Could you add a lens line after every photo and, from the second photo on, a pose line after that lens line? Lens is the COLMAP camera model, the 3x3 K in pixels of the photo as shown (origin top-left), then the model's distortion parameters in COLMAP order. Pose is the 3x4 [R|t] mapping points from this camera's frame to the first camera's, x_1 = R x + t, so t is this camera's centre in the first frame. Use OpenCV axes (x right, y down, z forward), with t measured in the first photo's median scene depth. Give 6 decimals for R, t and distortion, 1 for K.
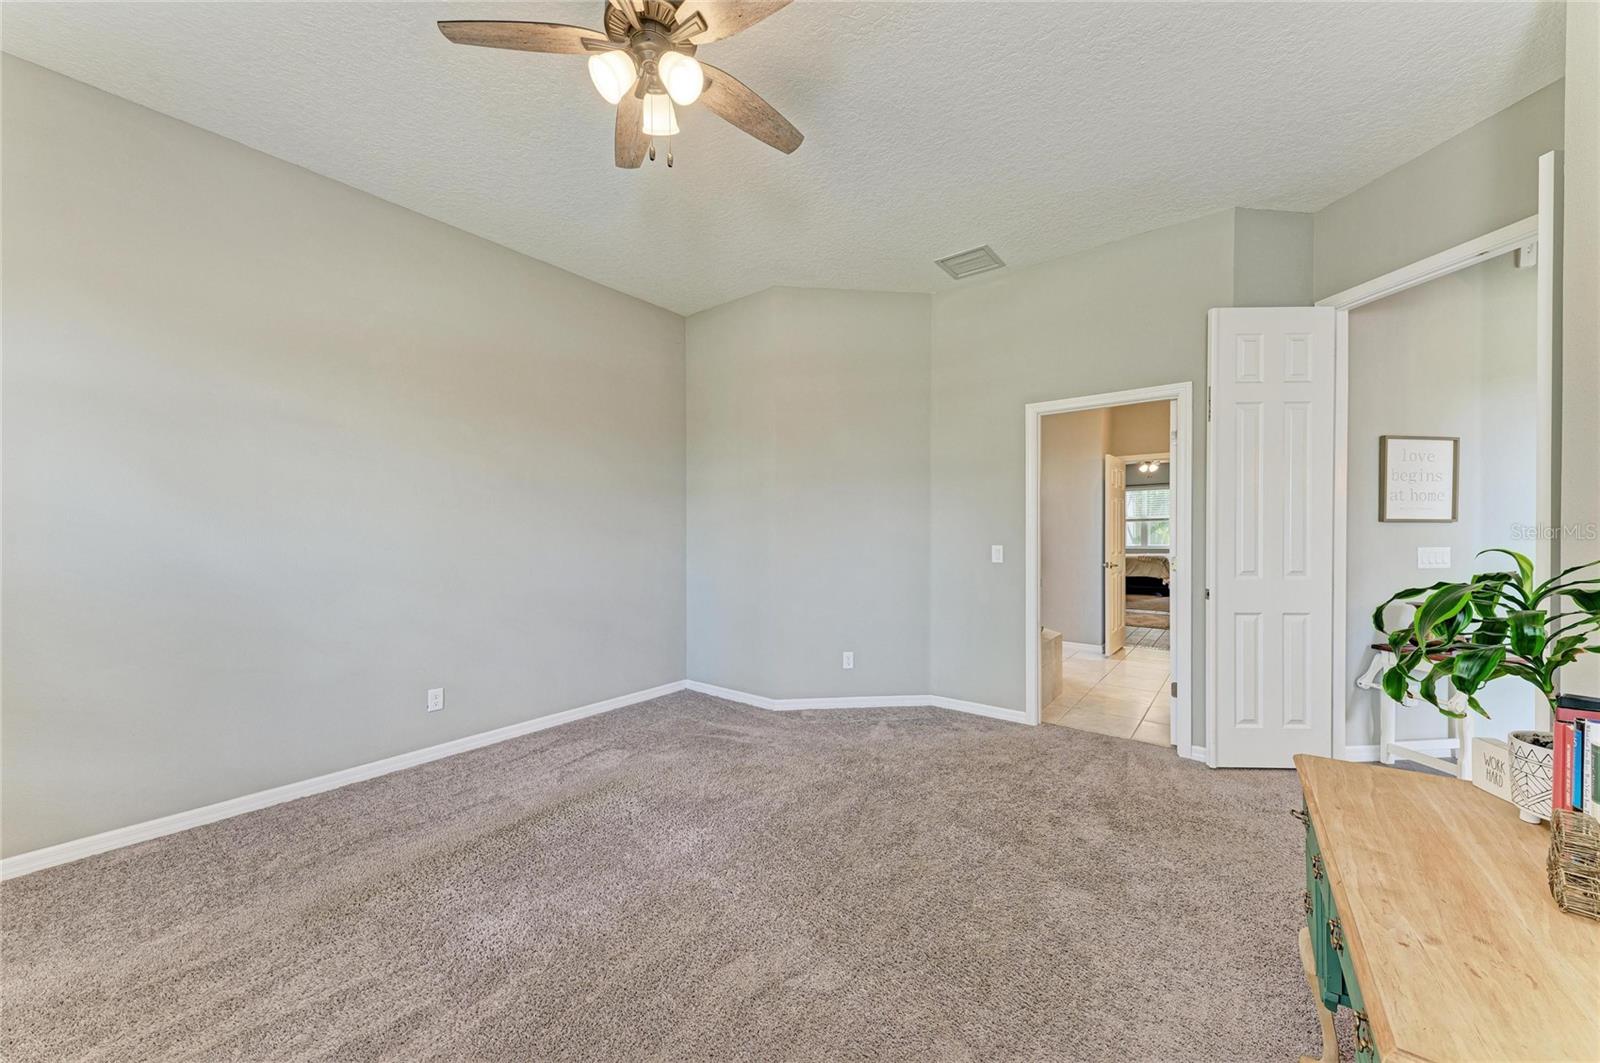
lens RADIAL K [[560.9, 0, 798.7], [0, 560.9, 534.2], [0, 0, 1]] dist [0.000200, -0.000061]
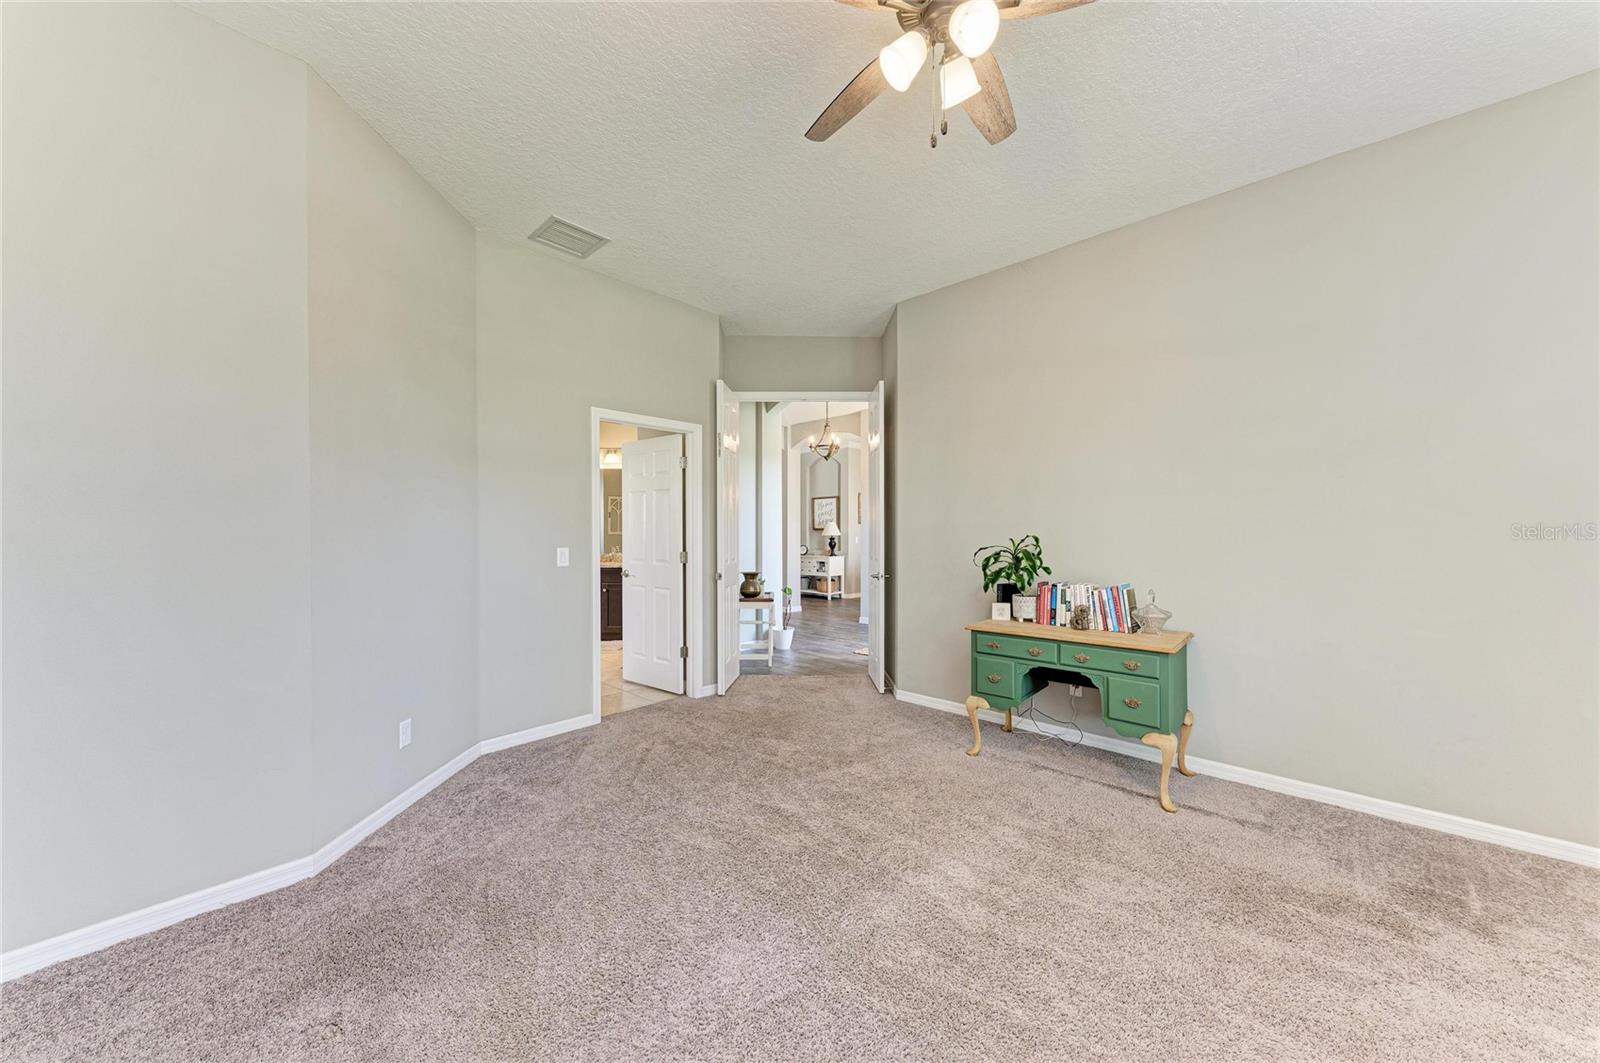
lens RADIAL K [[560.9, 0, 798.7], [0, 560.9, 534.2], [0, 0, 1]] dist [0.000200, -0.000061]
pose [[0.105849, -0.003536, 0.994376, -0.556103], [0.005262, 0.999982, 0.002996, -0.003993], [-0.994368, 0.004915, 0.105865, 0.527627]]
